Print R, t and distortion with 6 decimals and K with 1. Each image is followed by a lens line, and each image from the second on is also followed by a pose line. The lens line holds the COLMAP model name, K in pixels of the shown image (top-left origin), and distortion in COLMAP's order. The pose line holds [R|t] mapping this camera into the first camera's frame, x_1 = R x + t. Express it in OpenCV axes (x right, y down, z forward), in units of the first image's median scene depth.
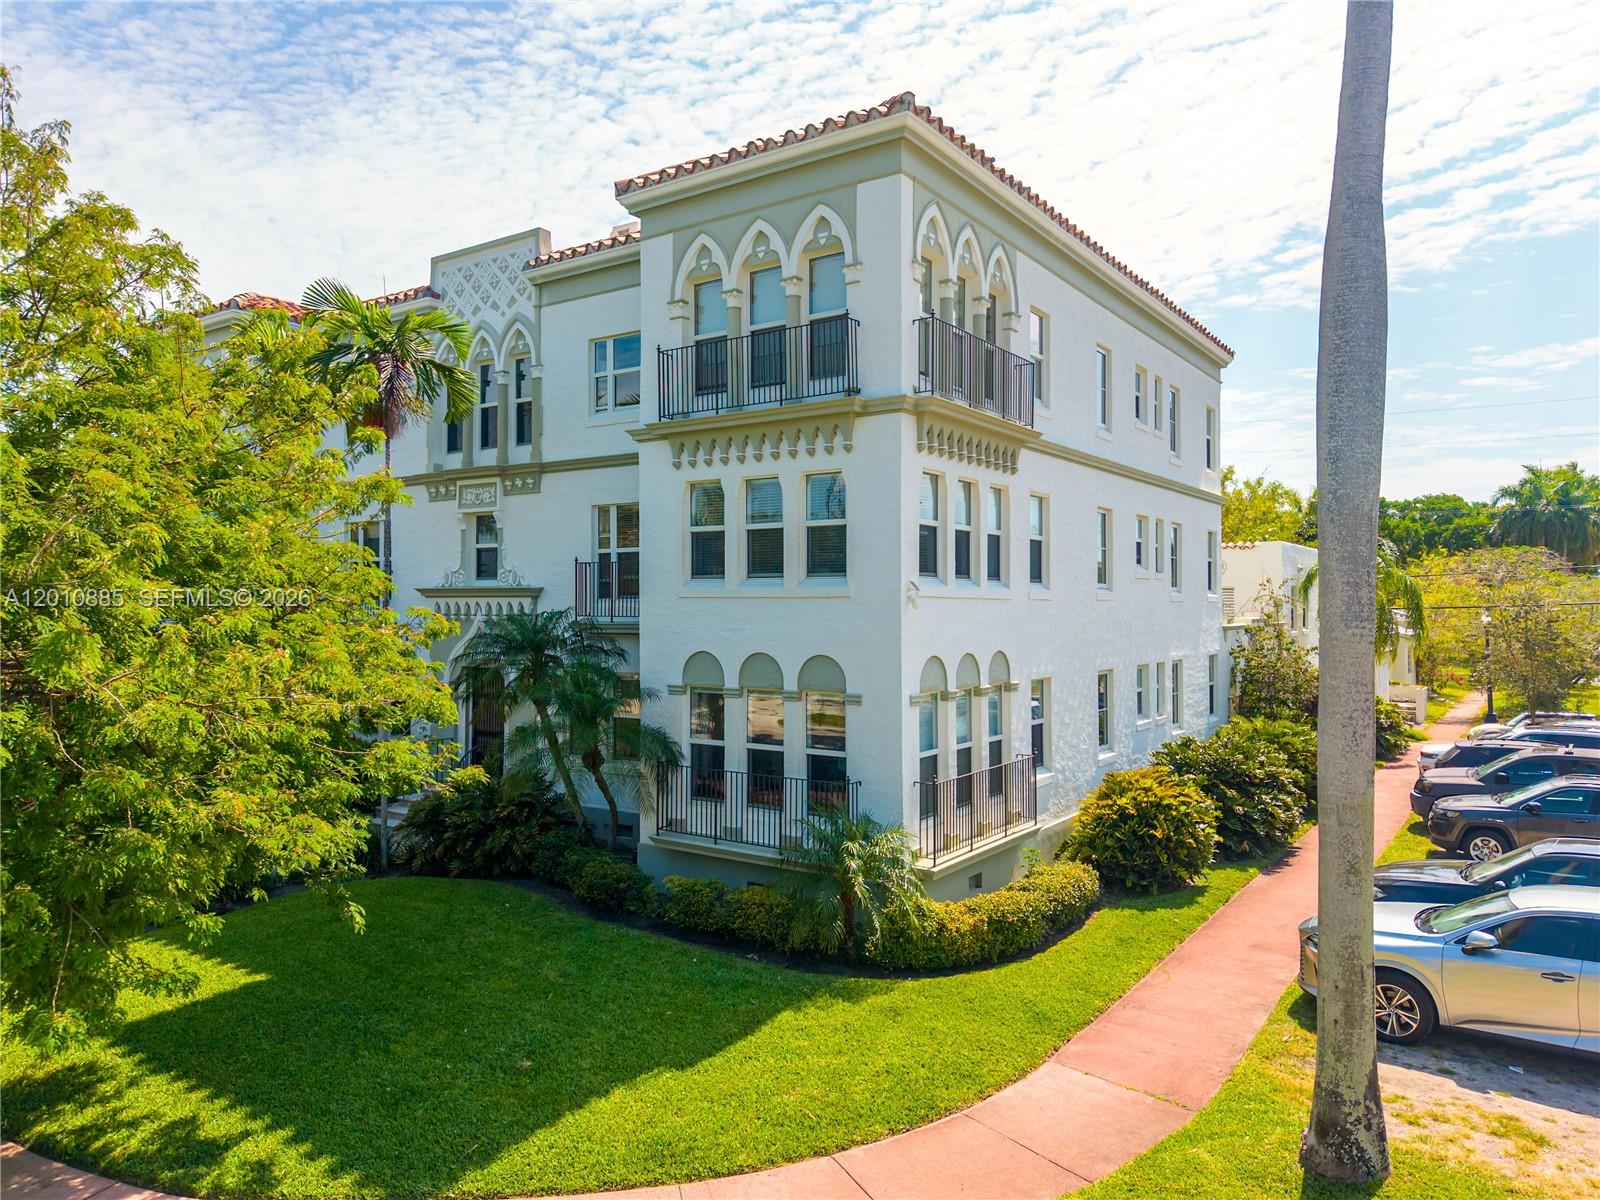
lens RADIAL K [[1095.5, 0, 797.1], [0, 1095.5, 585.0], [0, 0, 1]] dist [-0.031227, -0.003677]
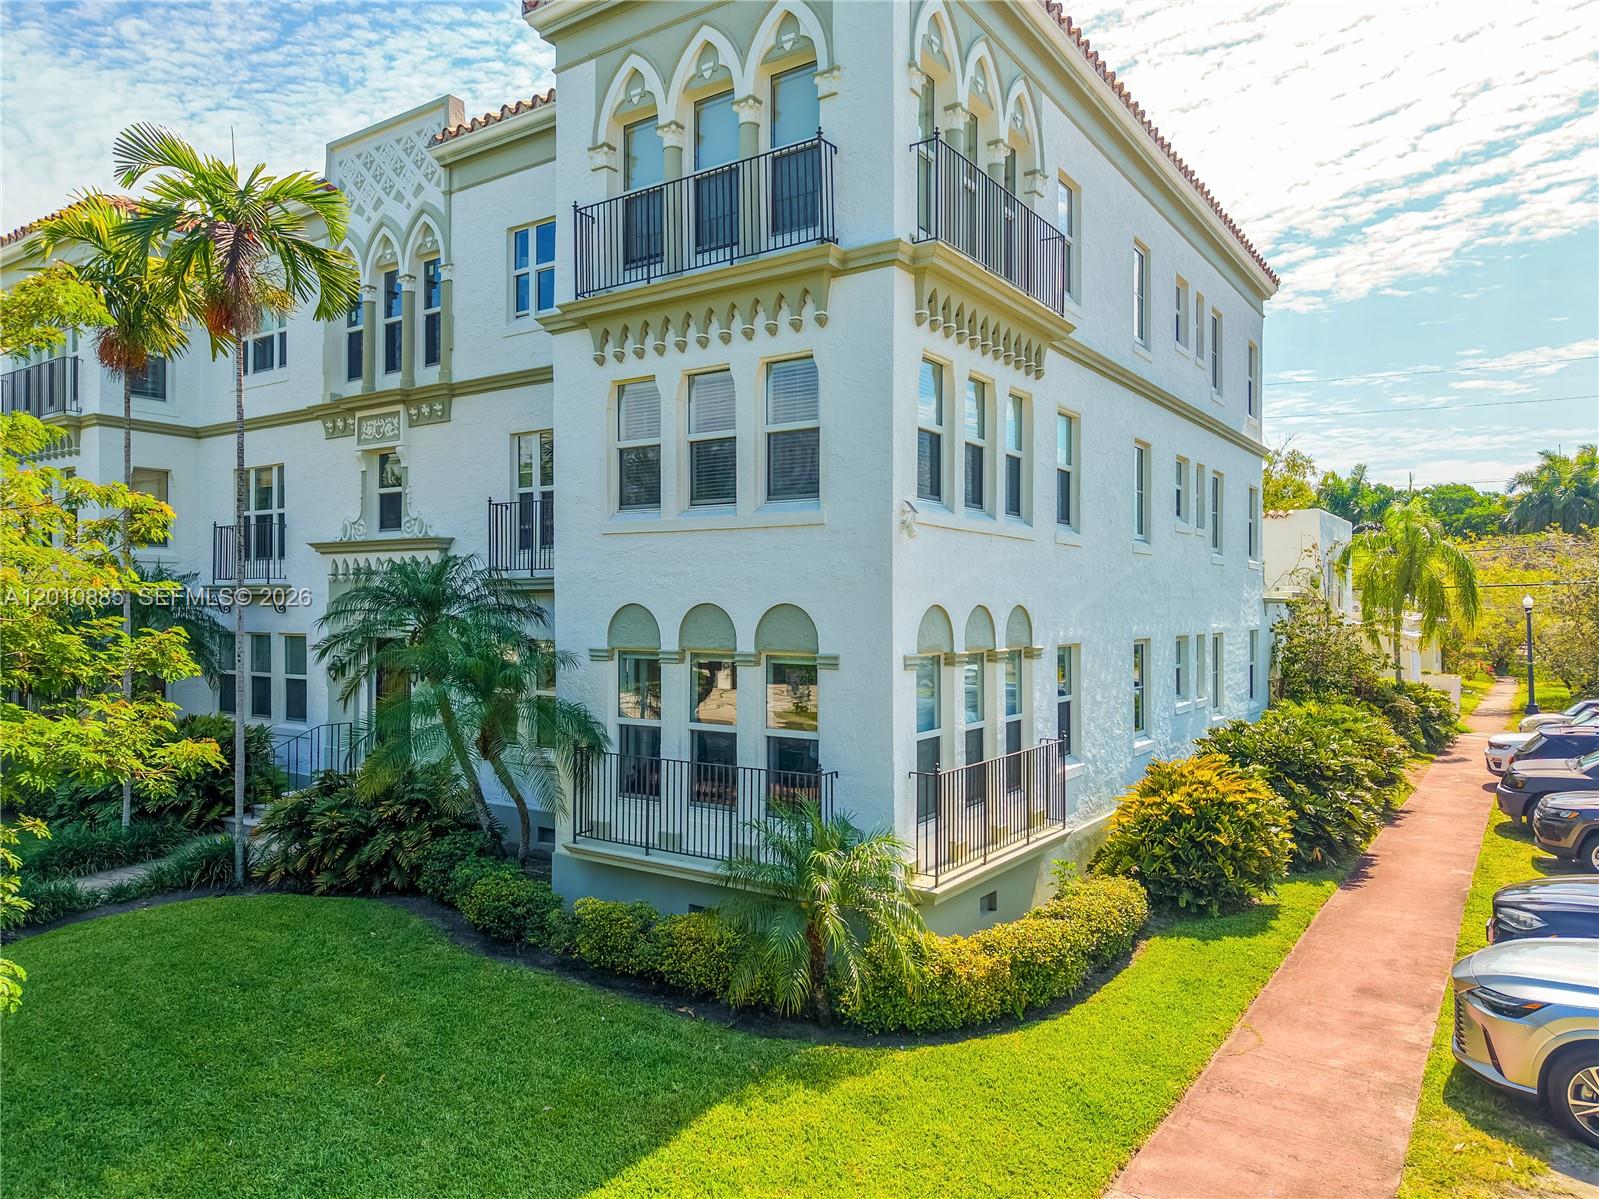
lens RADIAL K [[1094.8, 0, 799.6], [0, 1094.8, 610.6], [0, 0, 1]] dist [-0.031227, -0.003677]
pose [[0.999962, 0.001248, 0.008666, 0.023054], [-0.001459, 0.999703, 0.024322, 0.046231], [-0.008633, -0.024333, 0.999667, 0.231108]]
